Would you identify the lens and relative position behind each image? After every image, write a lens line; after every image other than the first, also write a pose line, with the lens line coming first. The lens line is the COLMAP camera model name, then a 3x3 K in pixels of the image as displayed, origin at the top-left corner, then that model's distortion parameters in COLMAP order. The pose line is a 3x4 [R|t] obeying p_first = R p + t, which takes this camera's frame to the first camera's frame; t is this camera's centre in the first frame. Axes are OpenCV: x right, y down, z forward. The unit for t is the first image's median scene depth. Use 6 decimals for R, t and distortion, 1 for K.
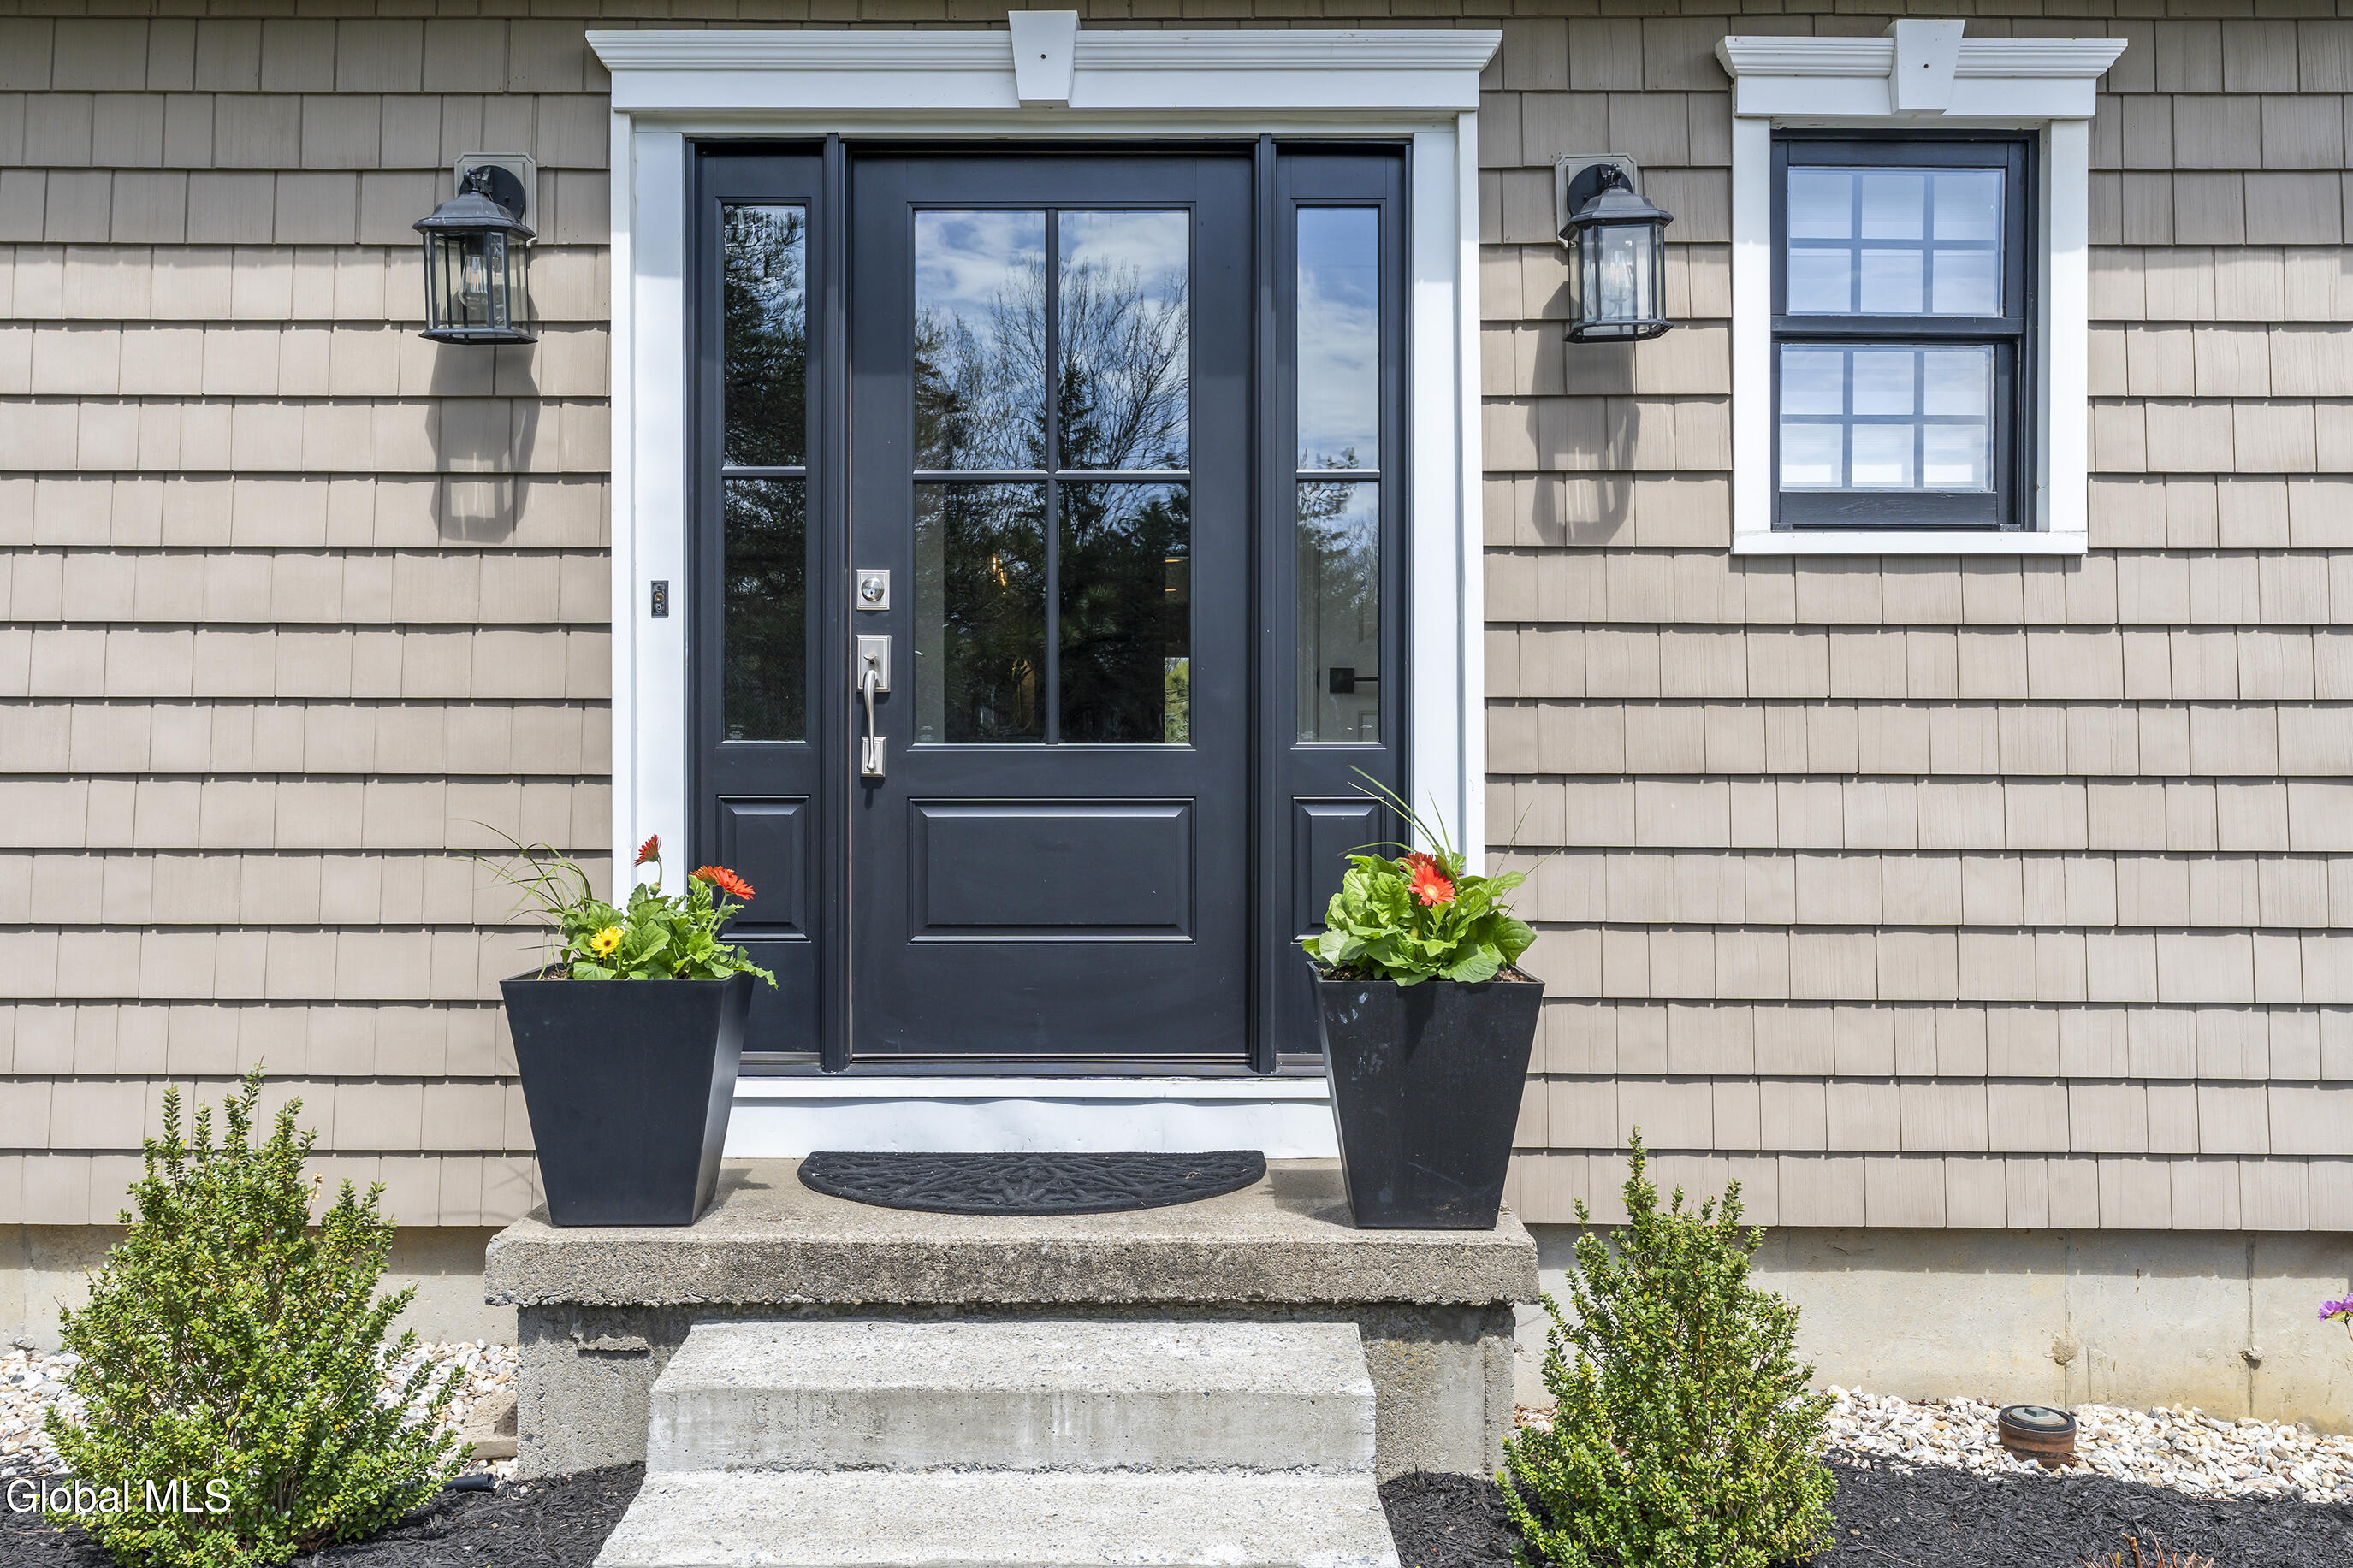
lens RADIAL K [[2244.1, 0, 1278.3], [0, 2244.1, 782.2], [0, 0, 1]] dist [0.003419, 0.000499]
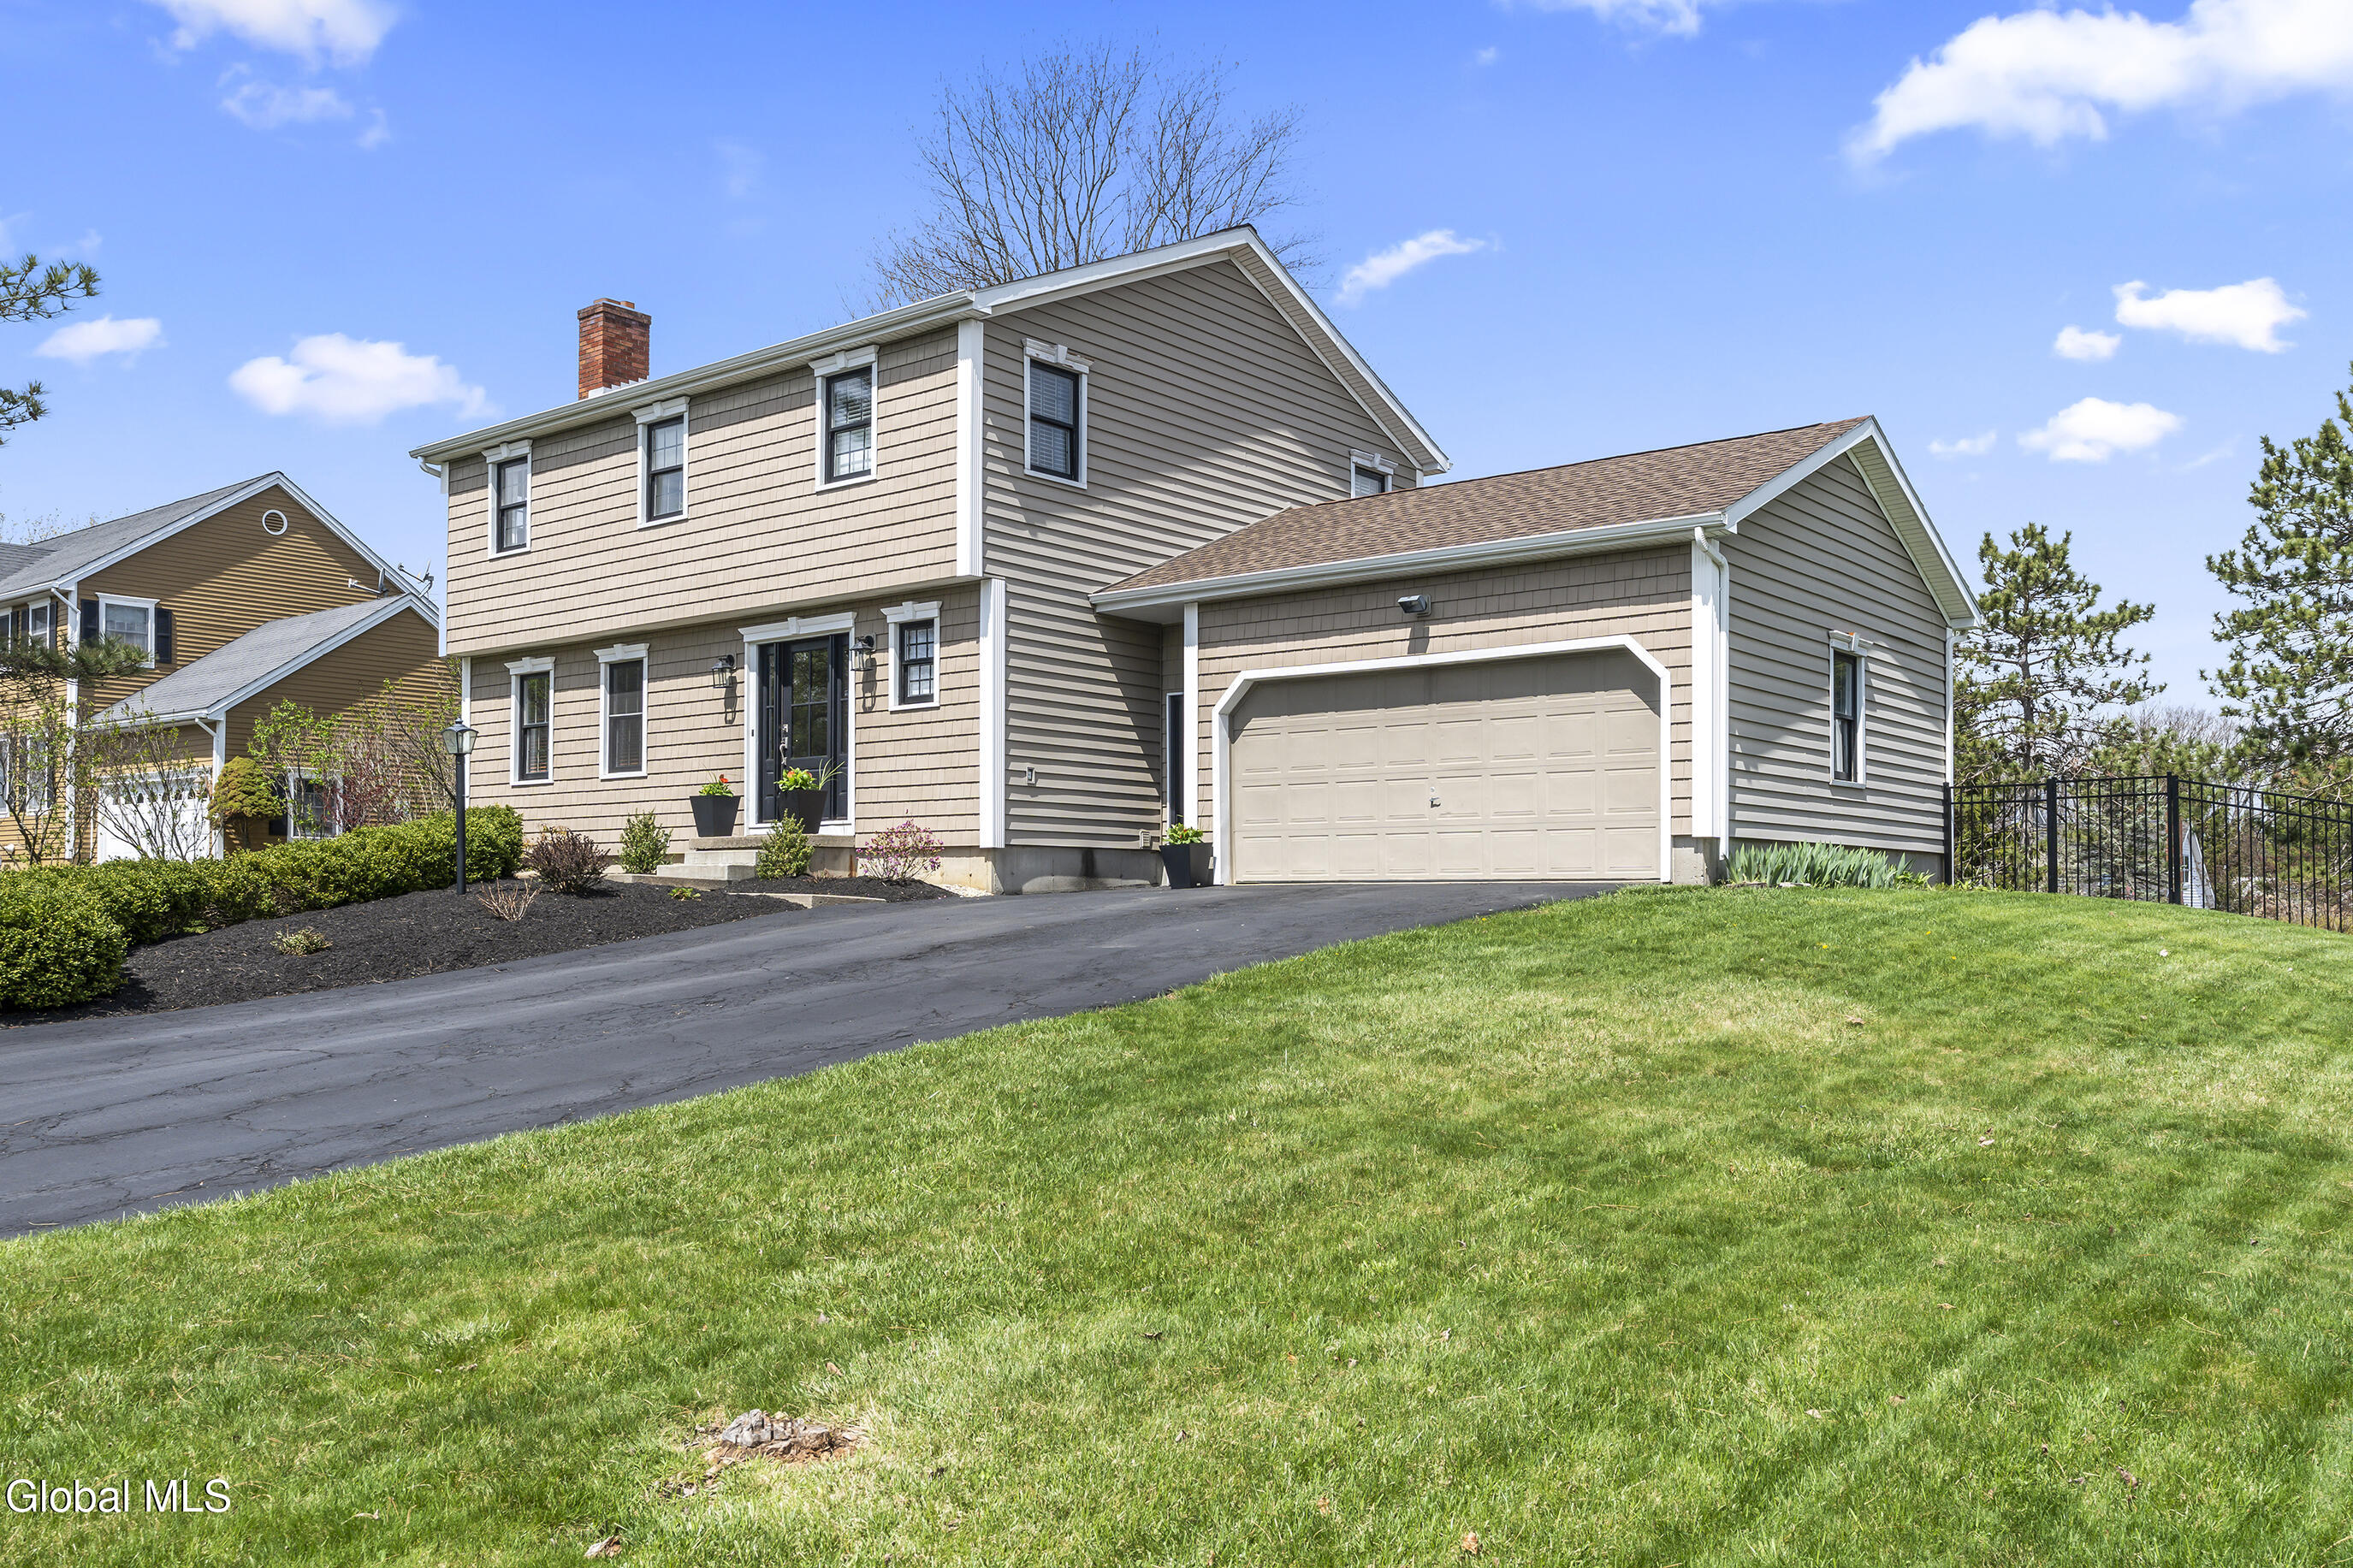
lens RADIAL K [[1914.6, 0, 1175.4], [0, 1914.6, 864.2], [0, 0, 1]] dist [0.005734, 0.009806]
pose [[0.777232, -0.016634, -0.628994, 3.335640], [0.004596, 0.999774, -0.020759, 0.325853], [0.629197, 0.013244, 0.777133, -1.876043]]
